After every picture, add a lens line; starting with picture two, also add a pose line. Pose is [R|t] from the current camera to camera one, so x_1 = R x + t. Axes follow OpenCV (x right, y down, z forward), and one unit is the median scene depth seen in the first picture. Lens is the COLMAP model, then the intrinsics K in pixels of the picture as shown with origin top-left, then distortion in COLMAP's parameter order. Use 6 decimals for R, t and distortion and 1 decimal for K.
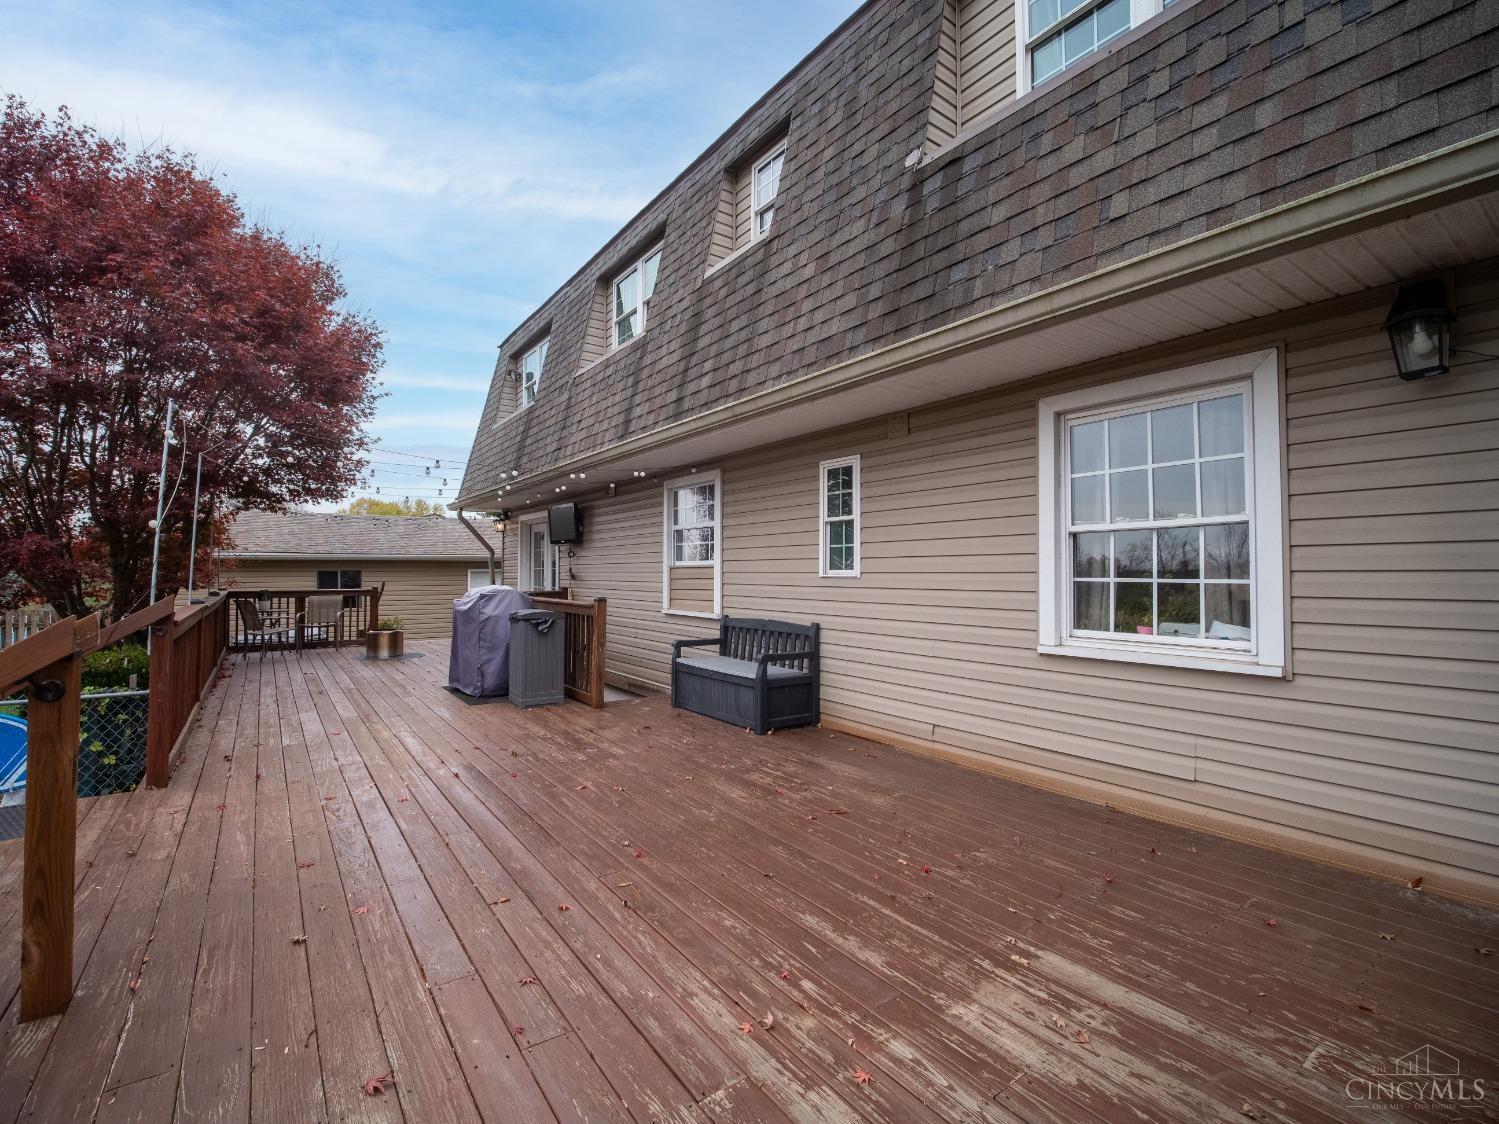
lens RADIAL K [[679.2, 0, 749.5], [0, 679.2, 562.0], [0, 0, 1]] dist [-0.005208, -0.000911]
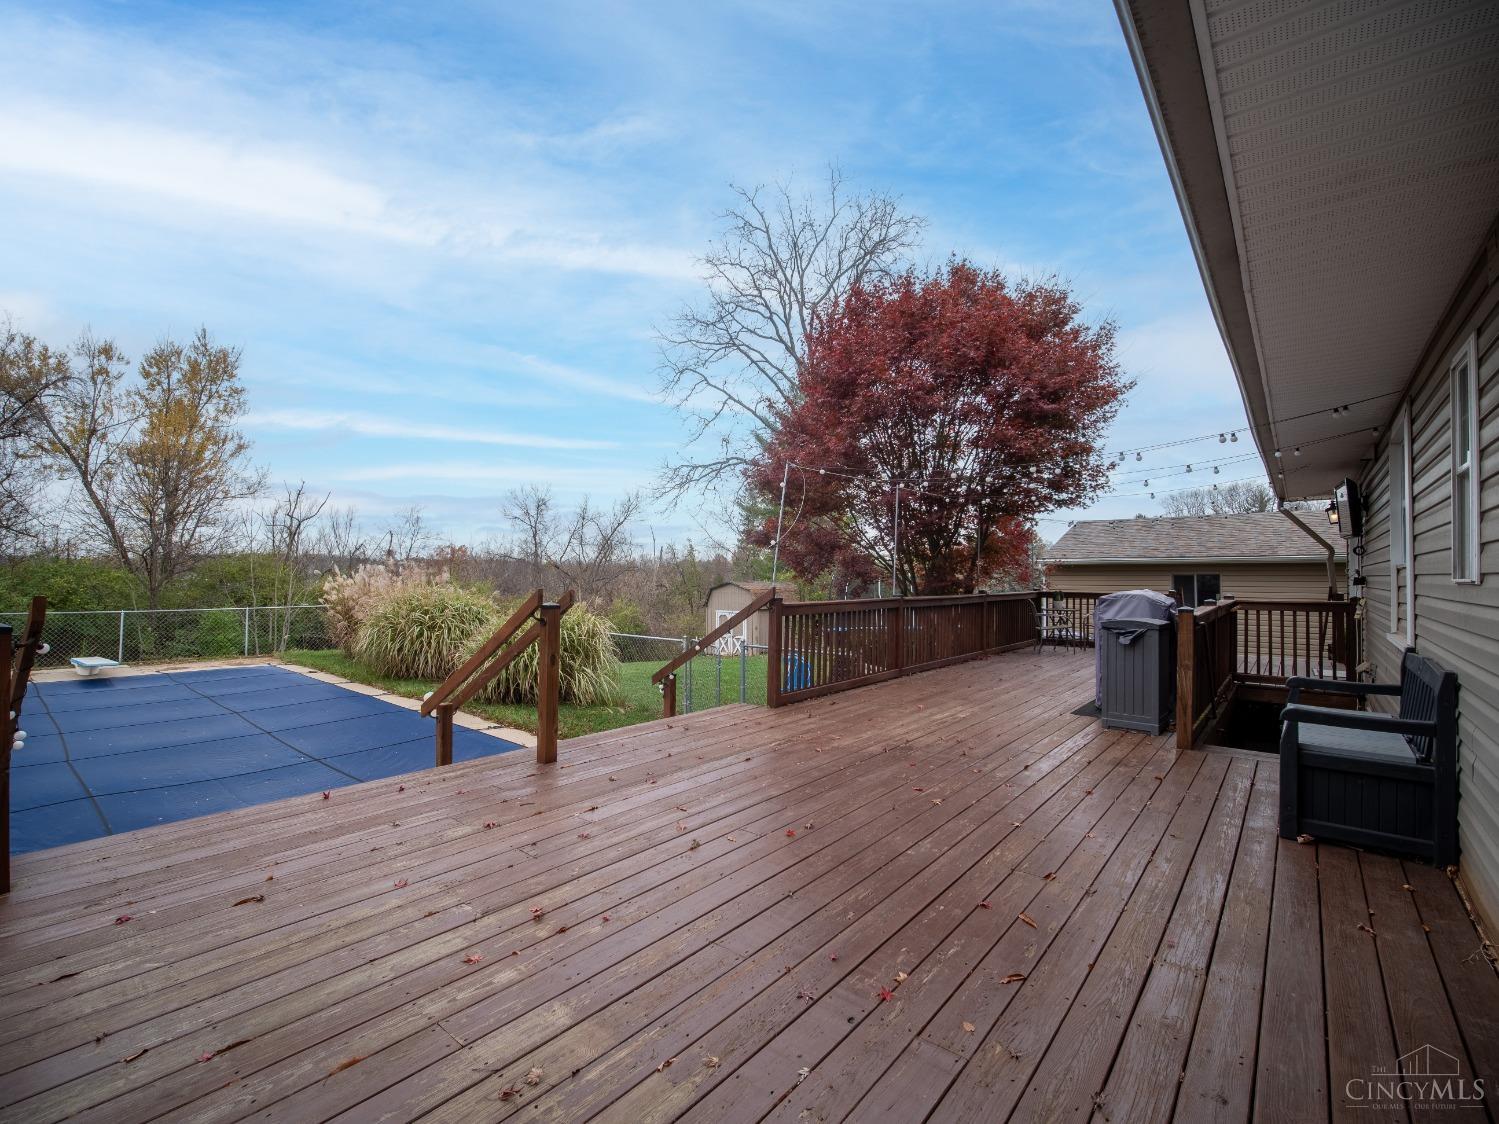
lens RADIAL K [[679.2, 0, 749.5], [0, 679.2, 562.0], [0, 0, 1]] dist [-0.005208, -0.000911]
pose [[0.256004, -0.018801, -0.966493, 0.264550], [0.011273, 0.999801, -0.016463, 0.004510], [0.966610, -0.006681, 0.256165, 0.201697]]
